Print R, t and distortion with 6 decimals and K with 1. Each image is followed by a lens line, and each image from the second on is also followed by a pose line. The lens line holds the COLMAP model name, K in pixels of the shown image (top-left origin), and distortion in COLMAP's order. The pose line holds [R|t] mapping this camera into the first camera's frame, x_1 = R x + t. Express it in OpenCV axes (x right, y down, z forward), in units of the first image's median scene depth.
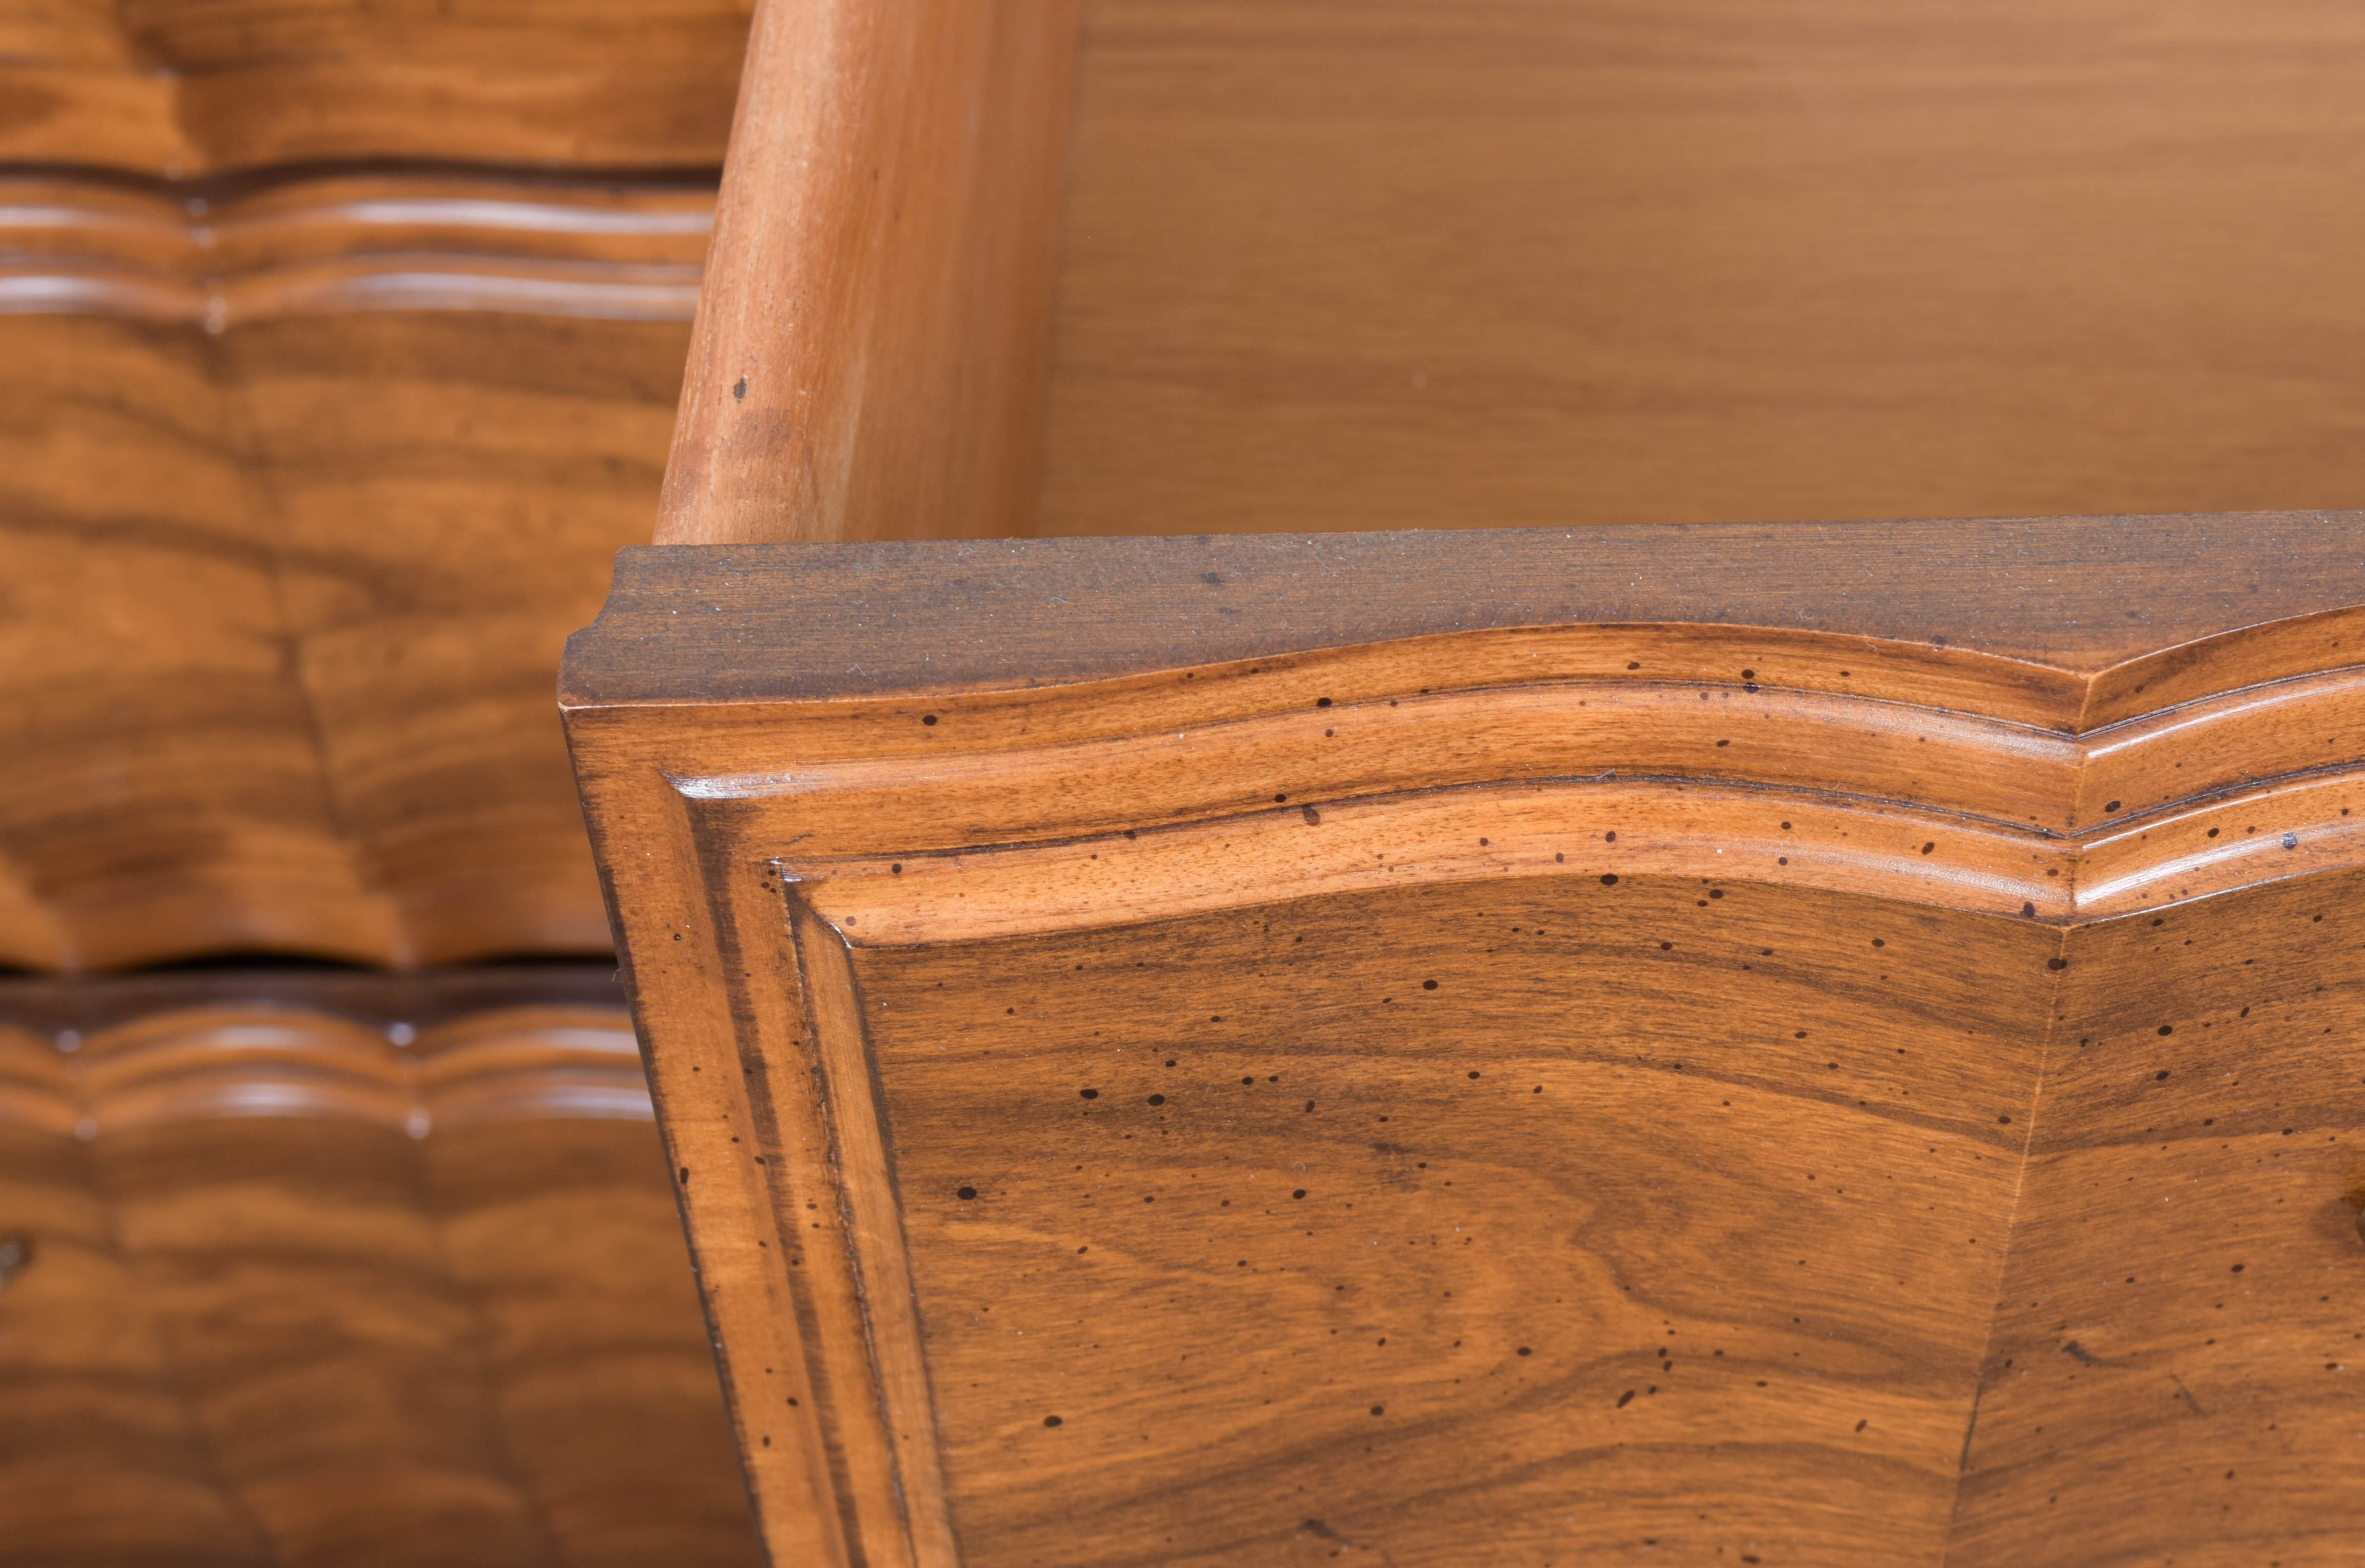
lens RADIAL K [[3939.5, 0, 1182.5], [0, 3939.5, 784.0], [0, 0, 1]] dist [-0.025541, 0.001967]
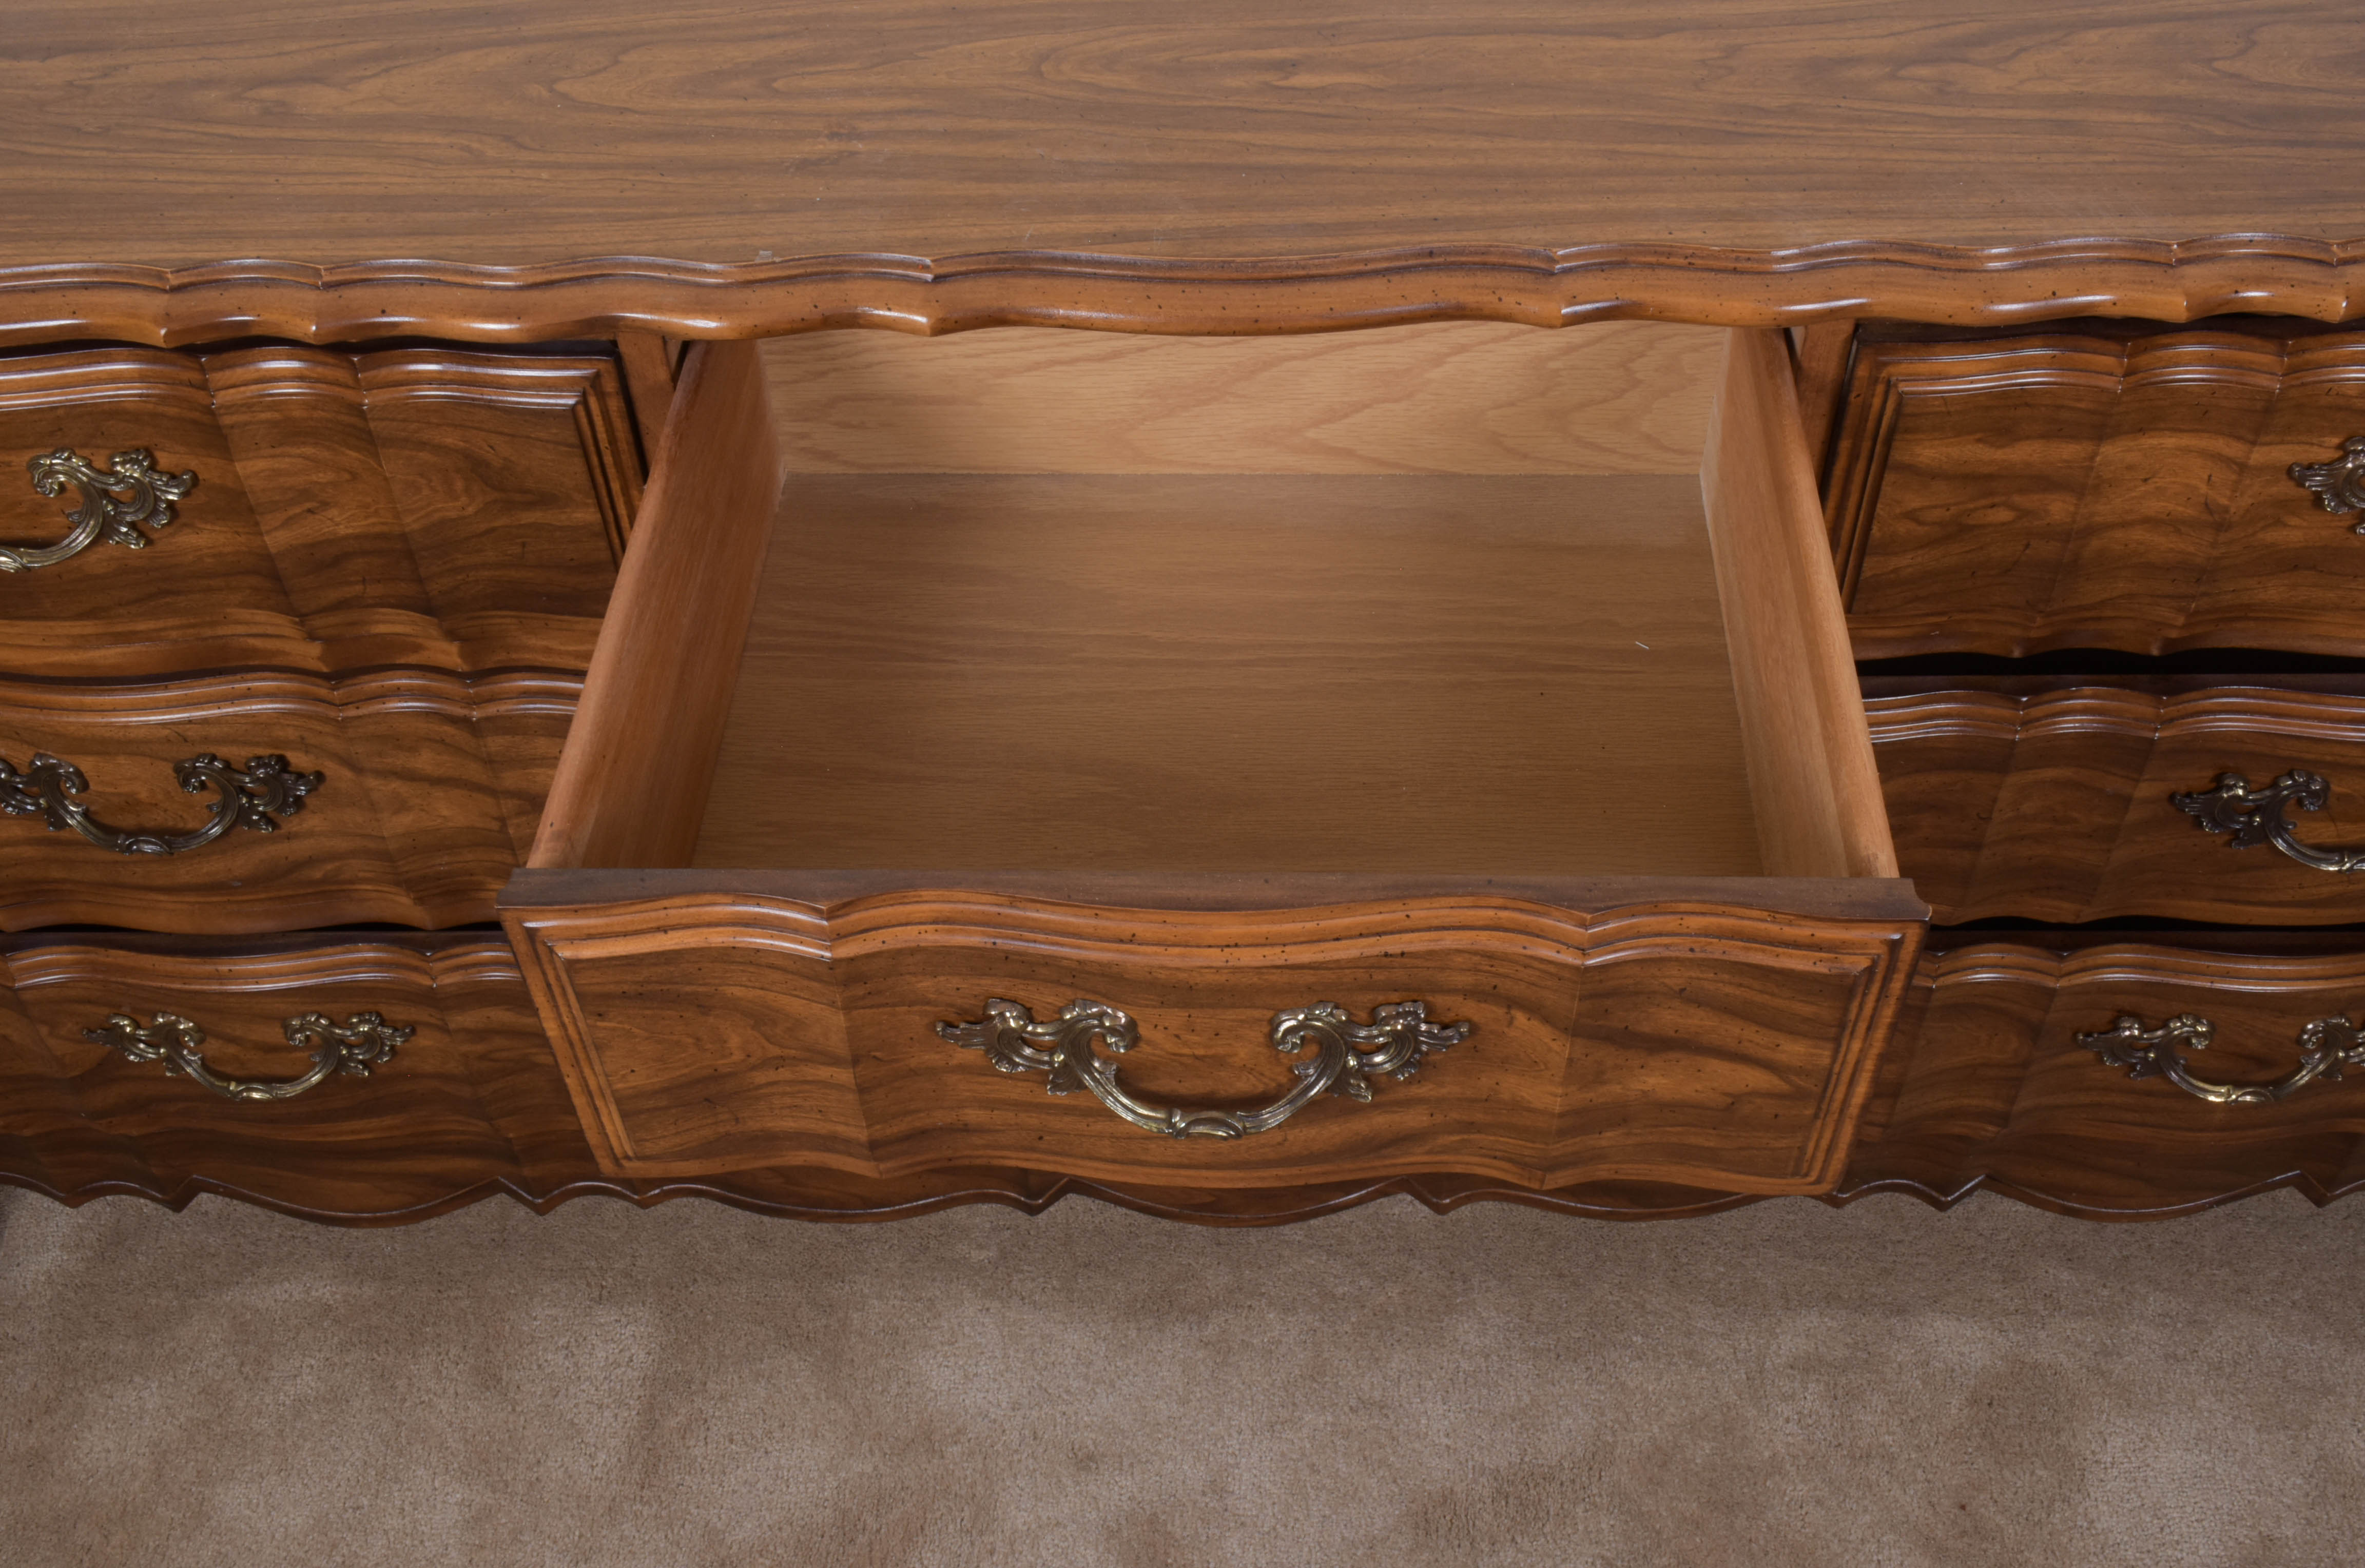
lens RADIAL K [[2300.8, 0, 1182.5], [0, 2300.8, 784.0], [0, 0, 1]] dist [-0.006918, -0.010449]
pose [[0.999744, 0.018760, 0.012672, 0.509175], [-0.018805, 0.999817, 0.003441, -0.157634], [-0.012605, -0.003679, 0.999914, -1.415829]]
